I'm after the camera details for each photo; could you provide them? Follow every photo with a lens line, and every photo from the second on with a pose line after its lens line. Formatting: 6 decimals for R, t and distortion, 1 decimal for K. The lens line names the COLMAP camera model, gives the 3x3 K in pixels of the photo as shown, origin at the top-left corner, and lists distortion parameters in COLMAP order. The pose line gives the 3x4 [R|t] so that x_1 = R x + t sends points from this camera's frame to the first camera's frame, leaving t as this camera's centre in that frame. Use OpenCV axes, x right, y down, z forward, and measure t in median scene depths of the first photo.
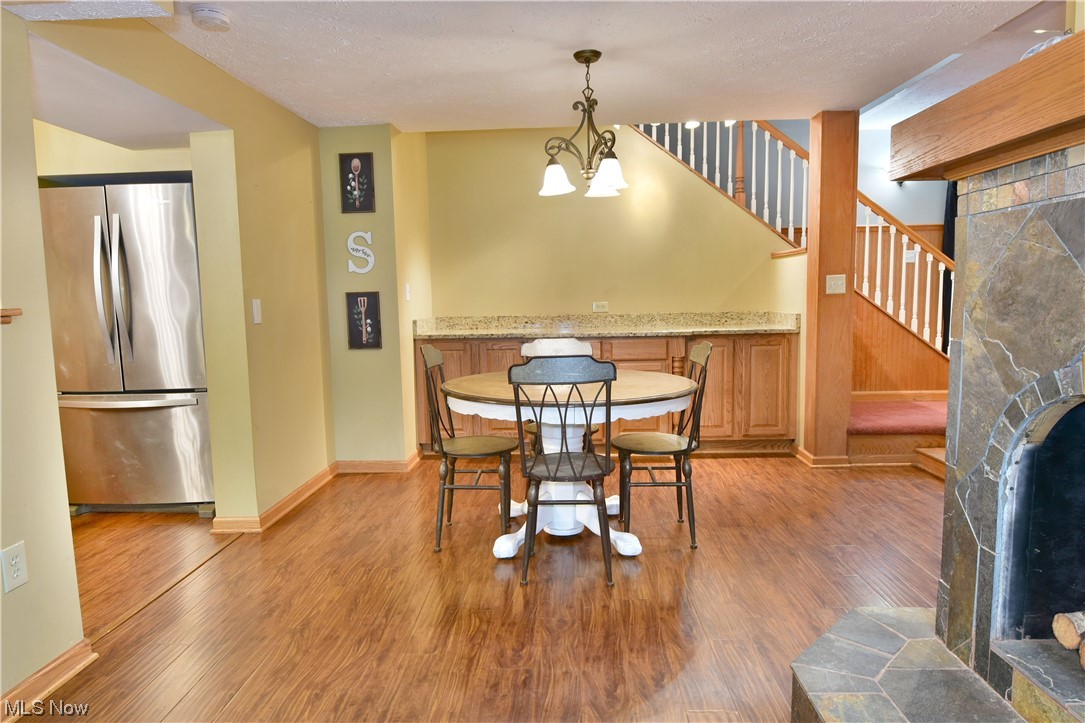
lens RADIAL K [[669.3, 0, 541.1], [0, 669.3, 365.3], [0, 0, 1]] dist [-0.006197, -0.012156]
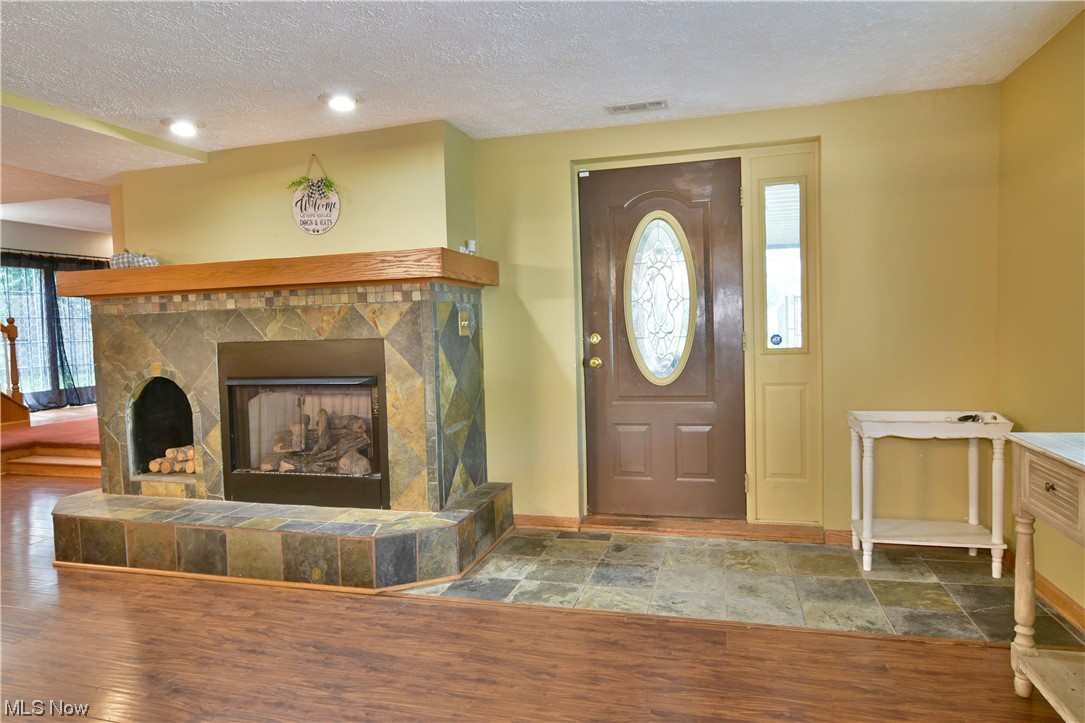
lens RADIAL K [[669.3, 0, 541.9], [0, 669.3, 360.5], [0, 0, 1]] dist [-0.006197, -0.012156]
pose [[0.226626, -0.032350, 0.973445, -1.494078], [0.139106, 0.990277, 0.000524, 0.185578], [-0.963997, 0.135294, 0.228922, -1.222943]]
